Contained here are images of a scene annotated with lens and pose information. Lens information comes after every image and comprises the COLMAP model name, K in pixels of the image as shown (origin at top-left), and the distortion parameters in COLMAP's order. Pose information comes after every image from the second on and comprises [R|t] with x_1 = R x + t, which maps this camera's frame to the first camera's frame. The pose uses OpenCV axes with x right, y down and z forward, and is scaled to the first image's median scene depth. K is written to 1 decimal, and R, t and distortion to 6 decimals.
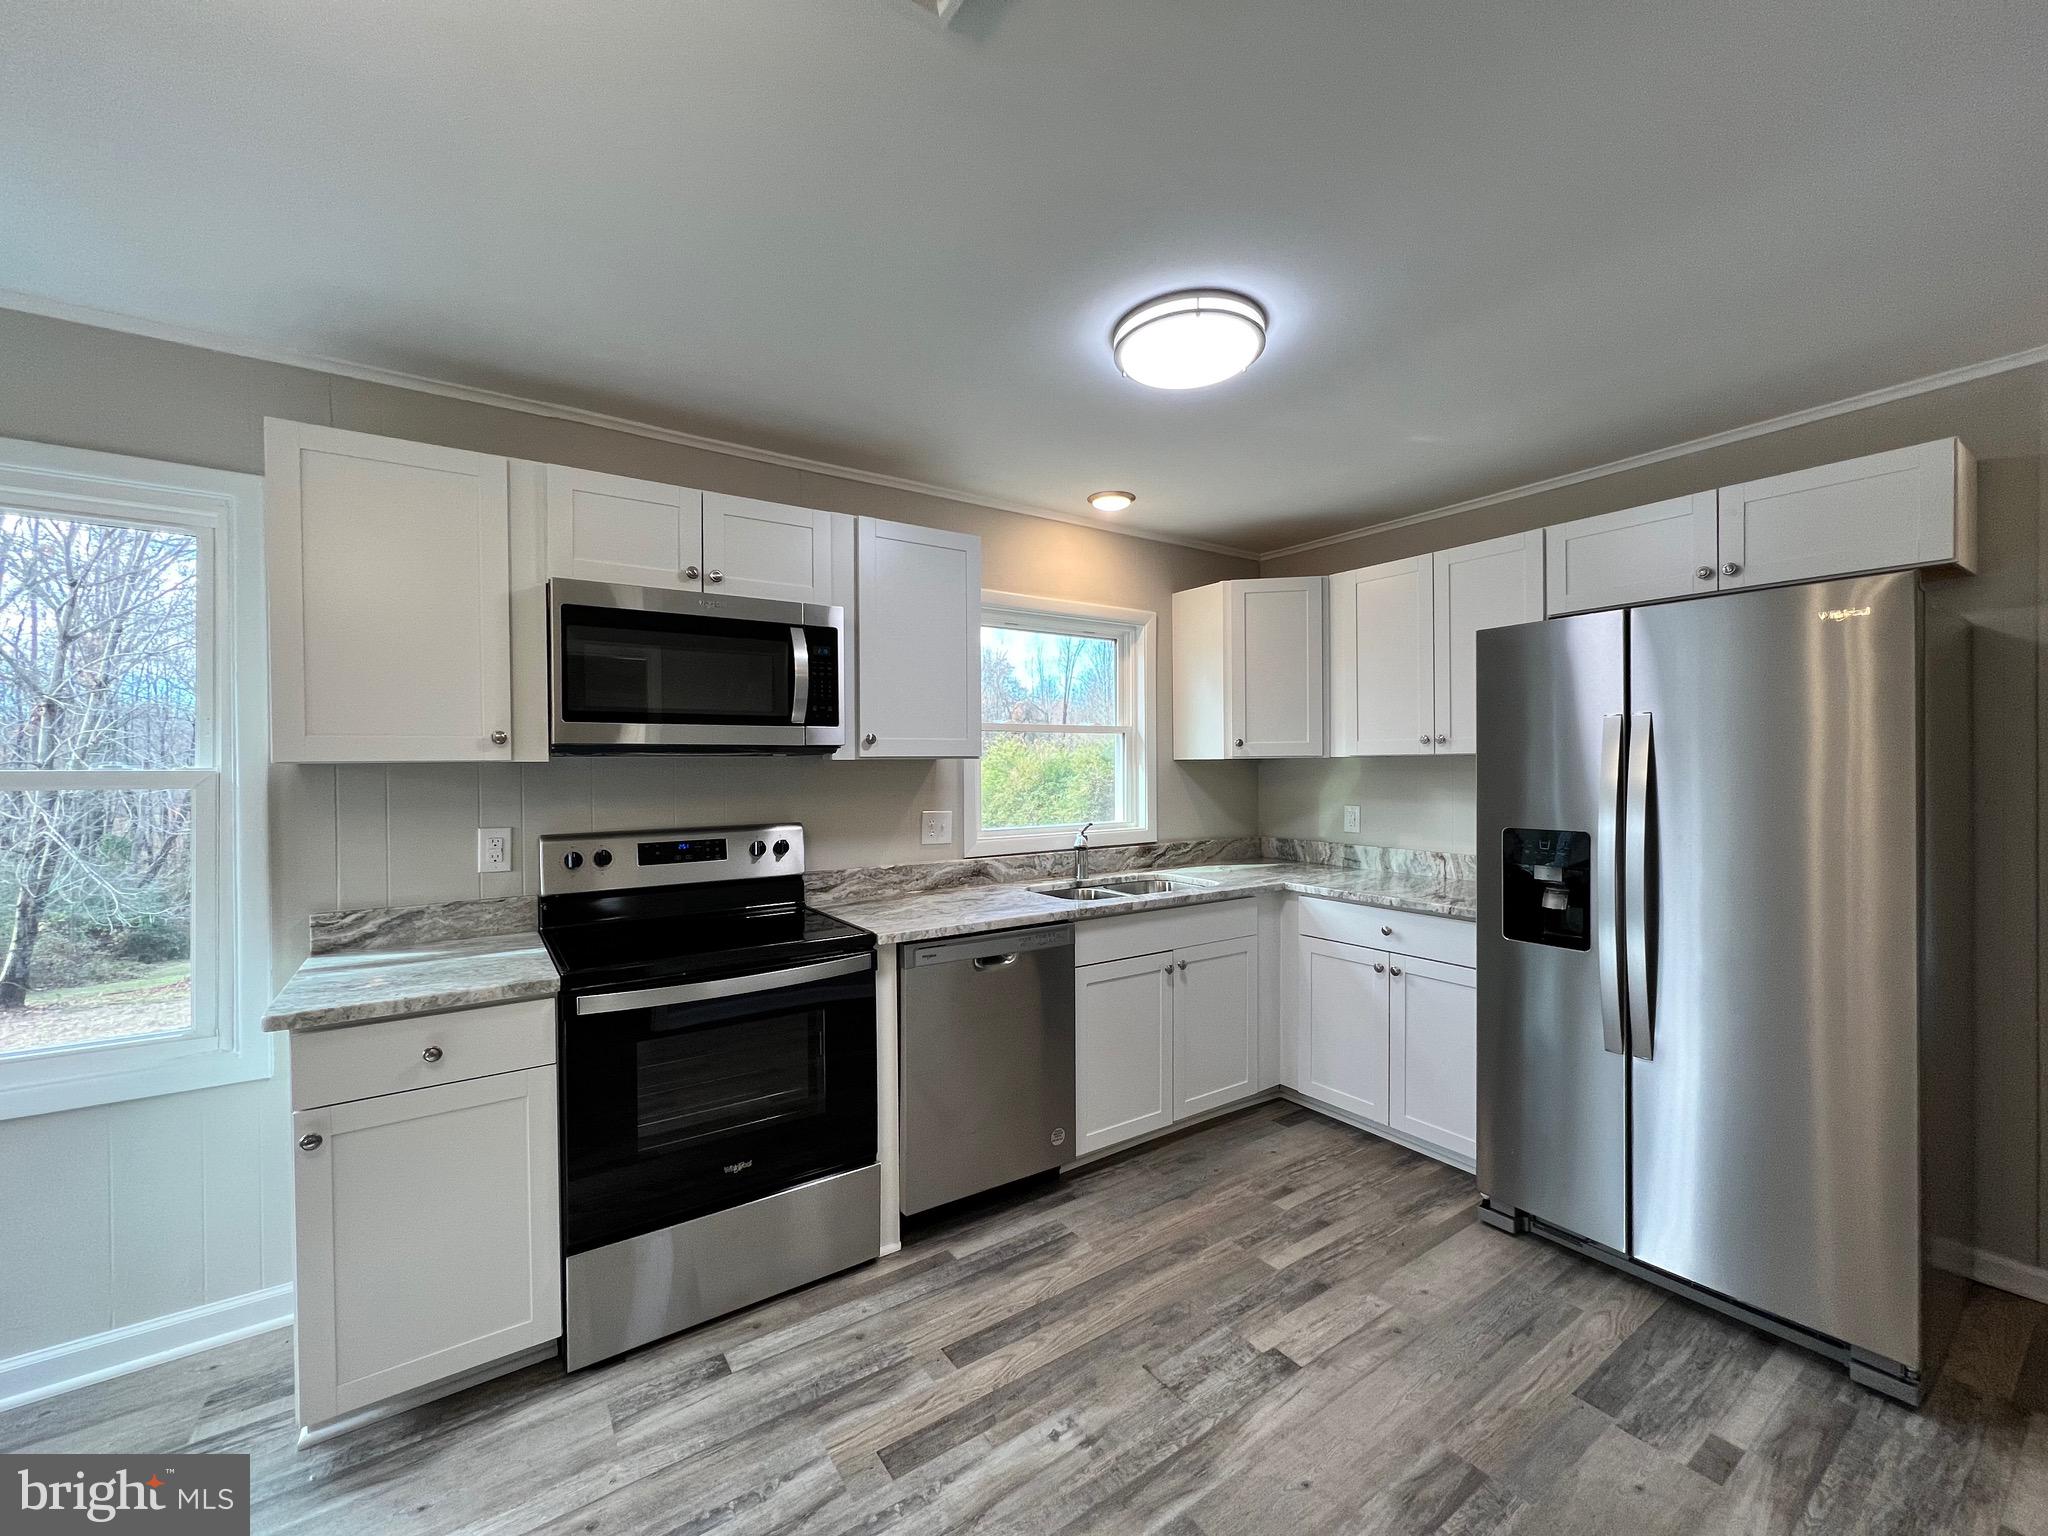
lens RADIAL K [[819.5, 0, 1021.9], [0, 819.5, 768.9], [0, 0, 1]] dist [-0.001699, 0.001088]
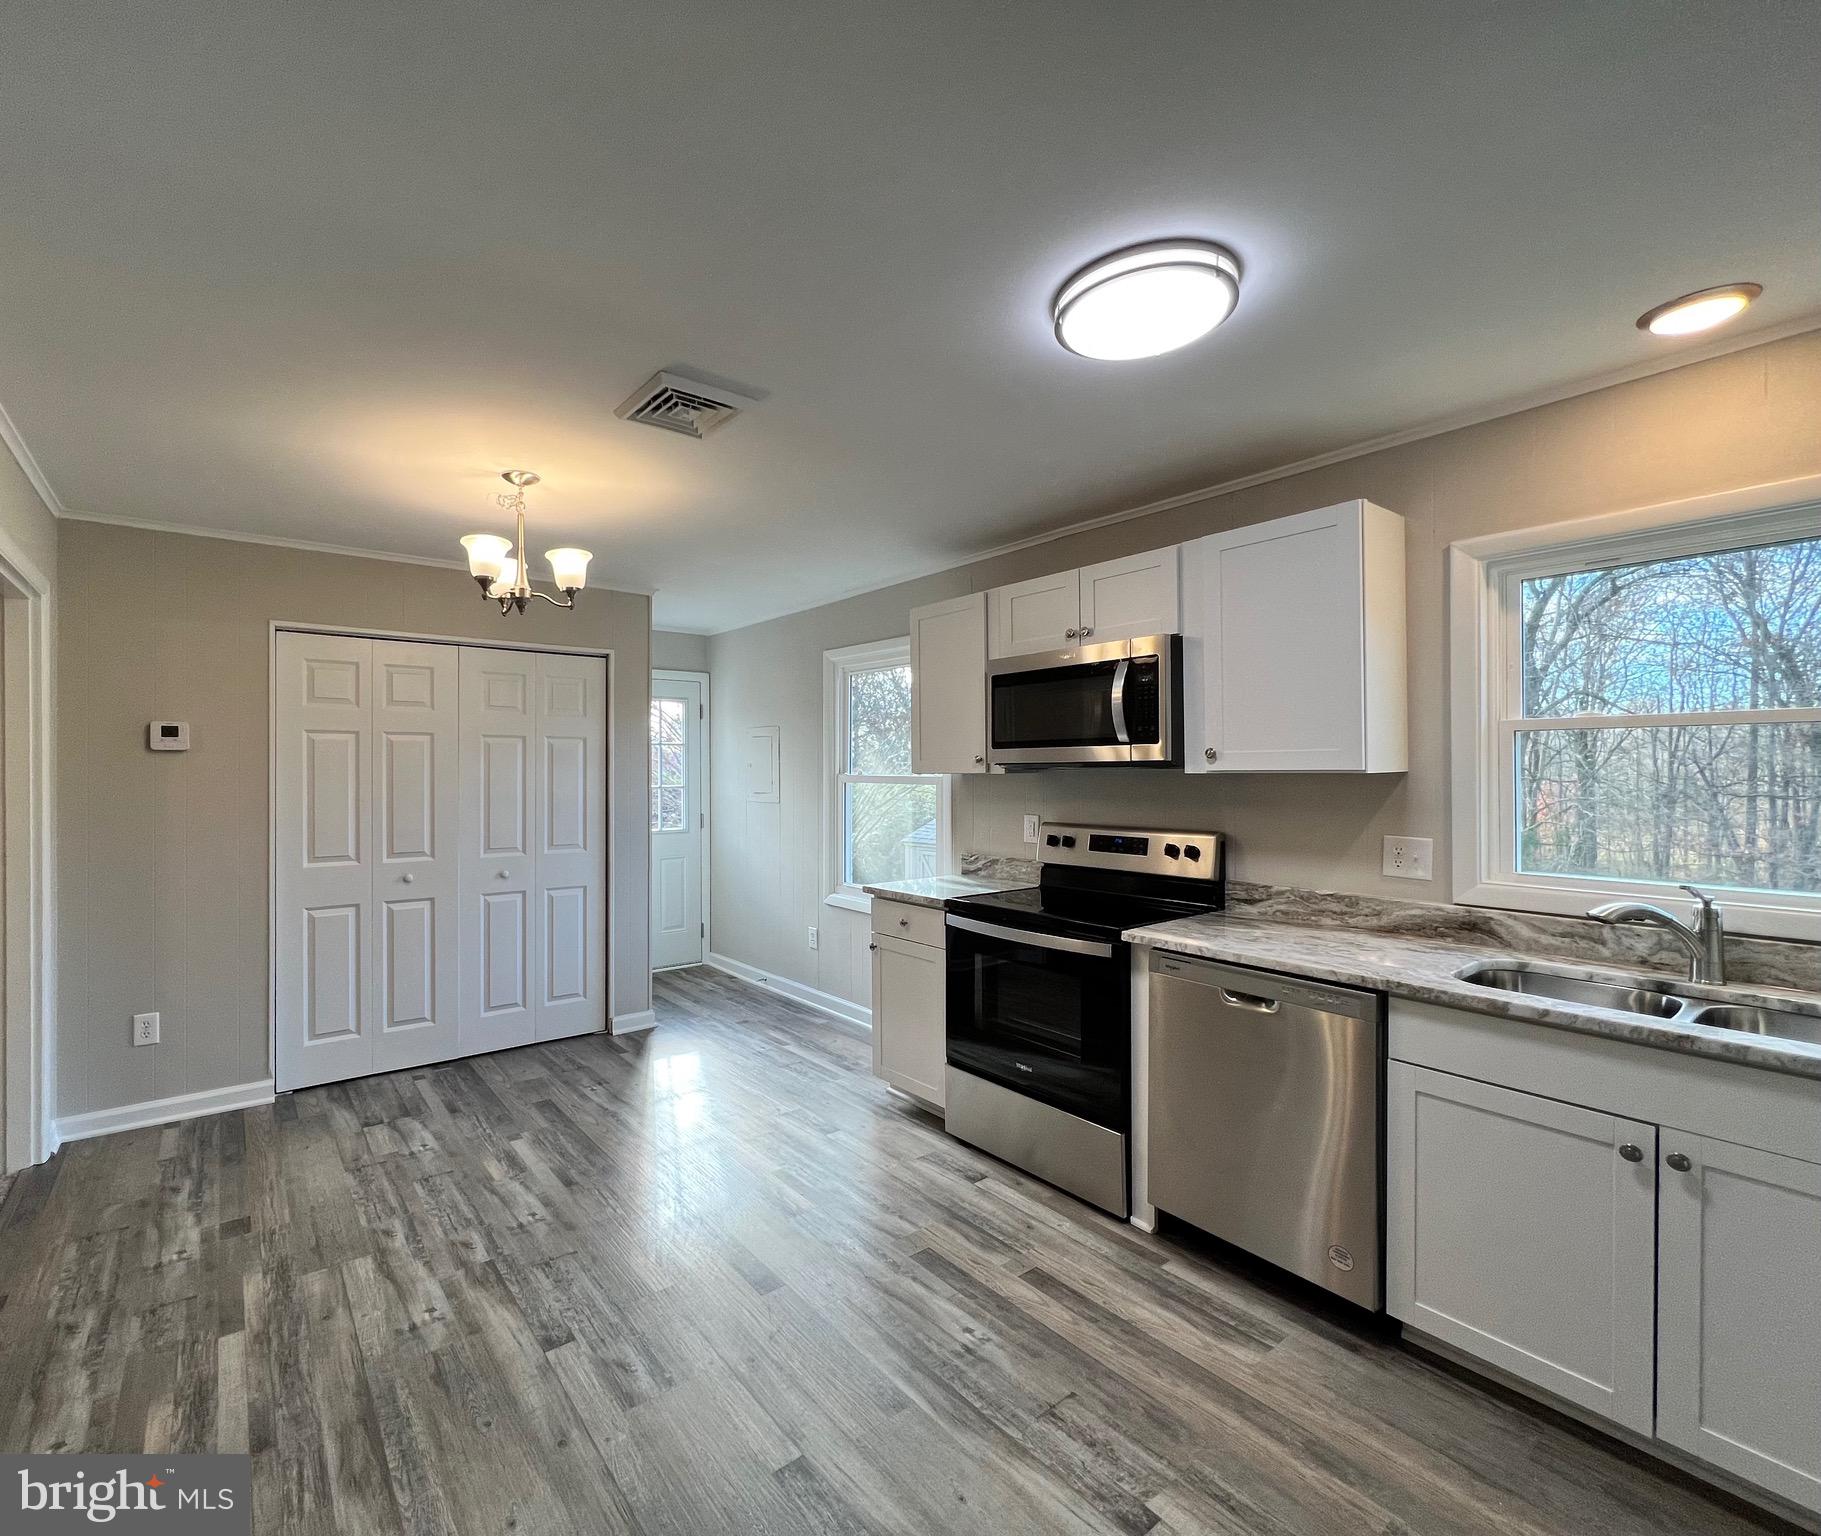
lens RADIAL K [[819.6, 0, 798.6], [0, 819.6, 770.5], [0, 0, 1]] dist [-0.001483, 0.001176]
pose [[0.015499, 0.008260, -0.999846, 0.943373], [-0.001187, 0.999965, 0.008243, -0.026186], [0.999879, 0.001059, 0.015508, 0.544681]]
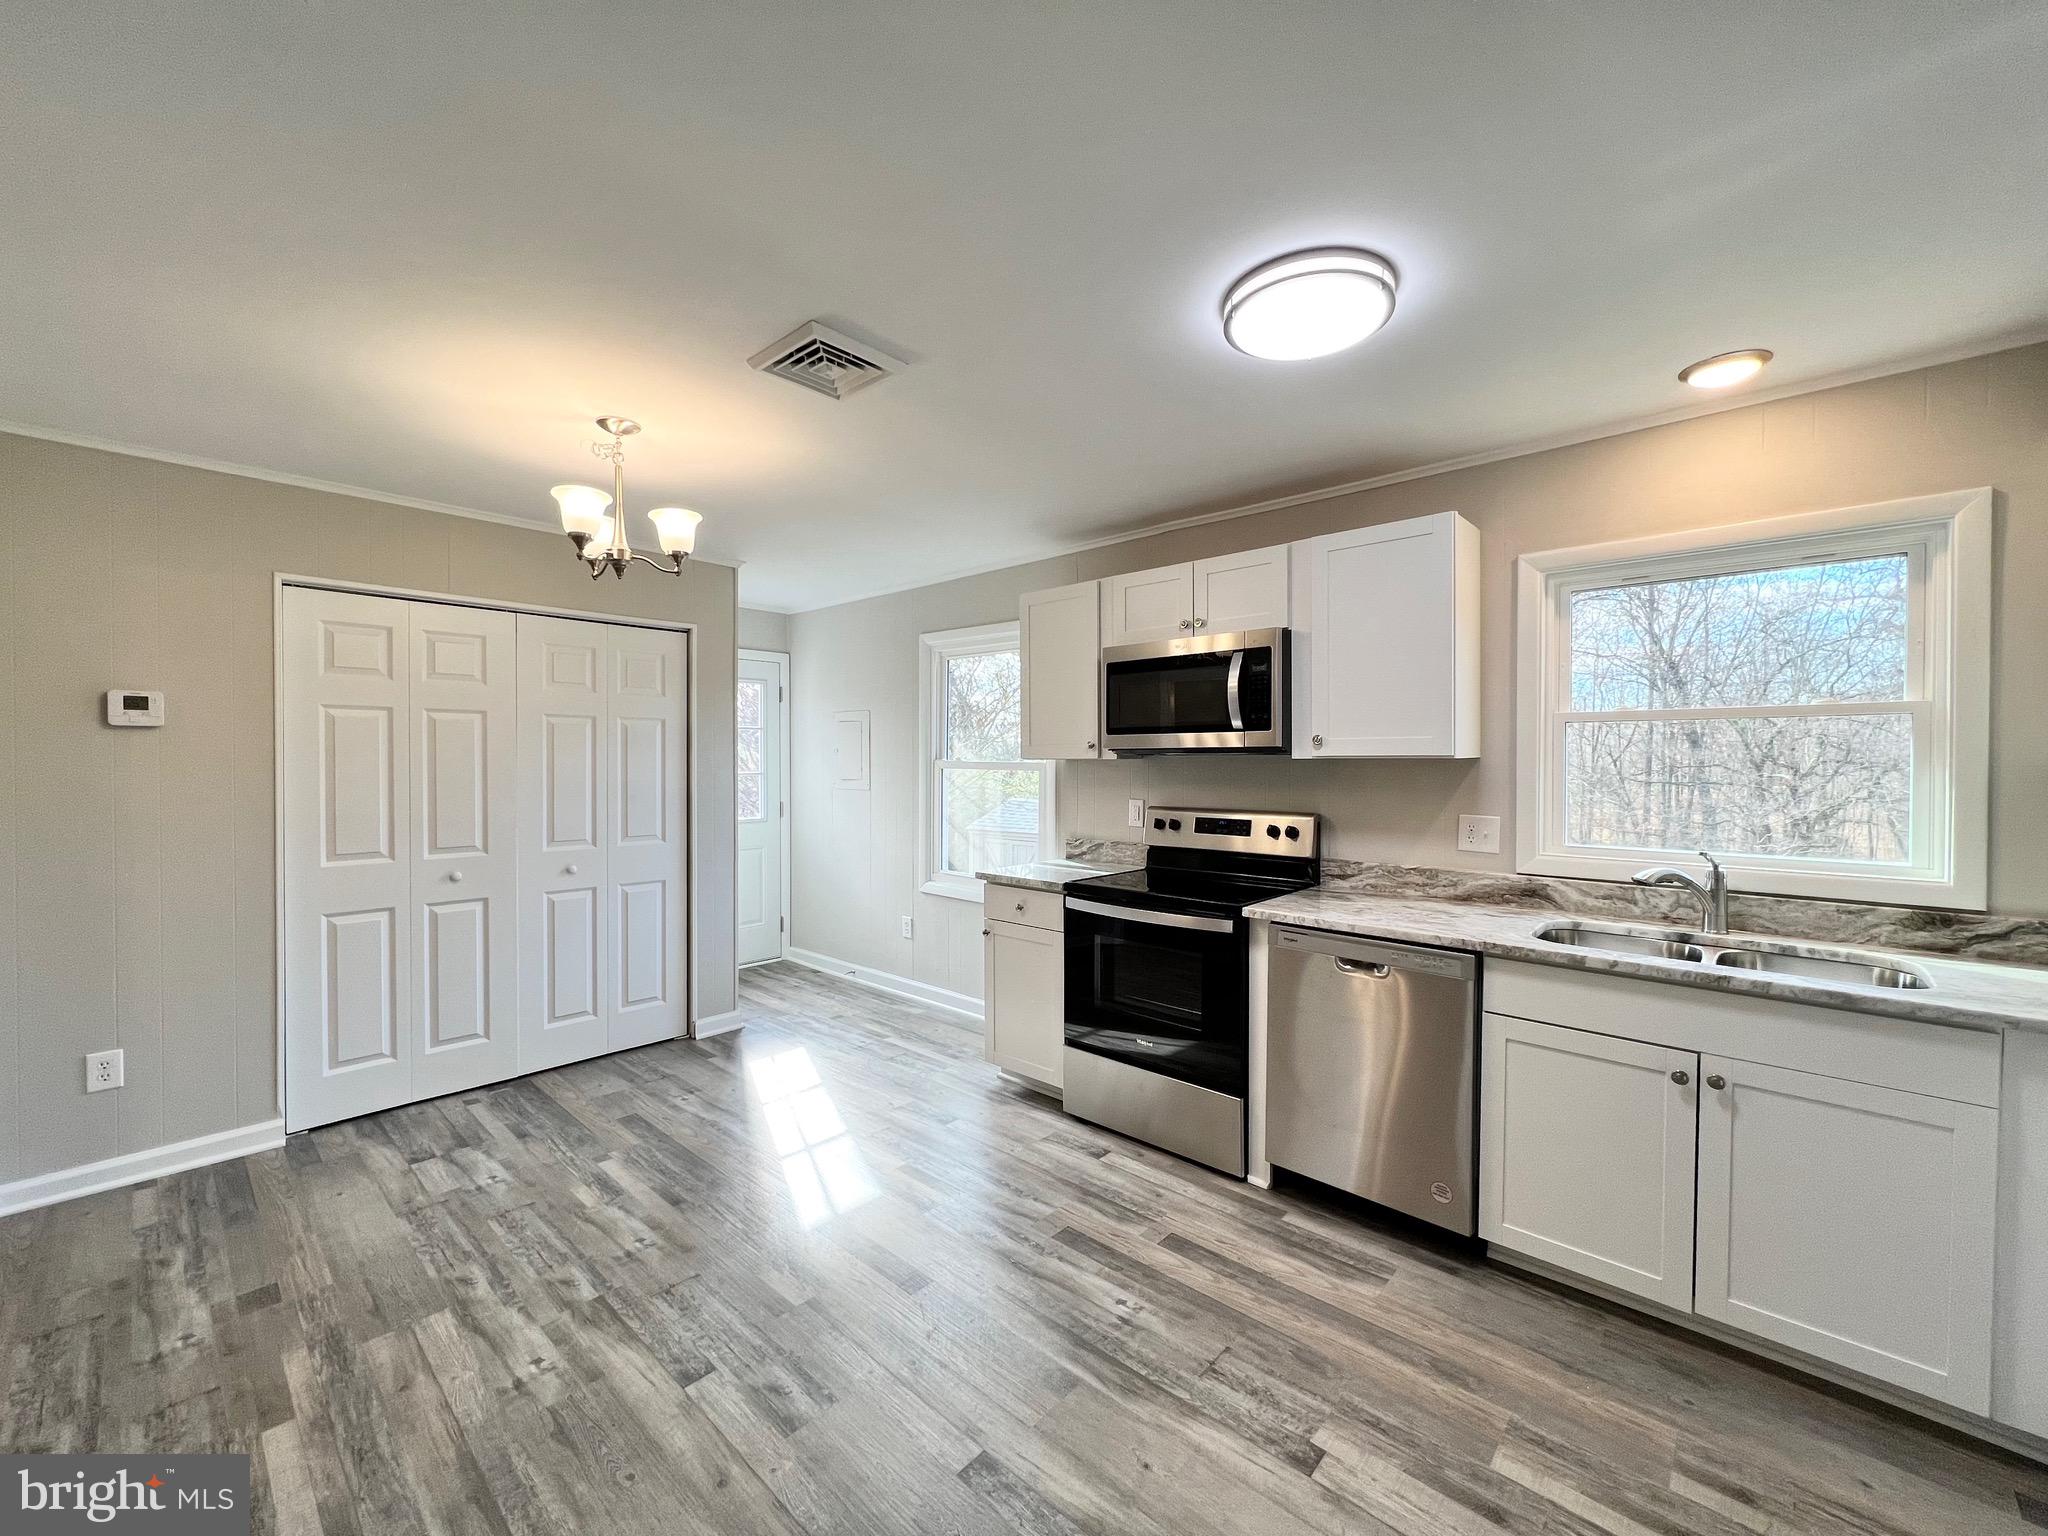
lens RADIAL K [[819.5, 0, 1021.8], [0, 819.5, 770.3], [0, 0, 1]] dist [-0.001699, 0.001088]
pose [[0.224400, 0.021686, -0.974256, 0.907606], [-0.006787, 0.999763, 0.020691, -0.017977], [0.974474, 0.001970, 0.224494, 0.427008]]
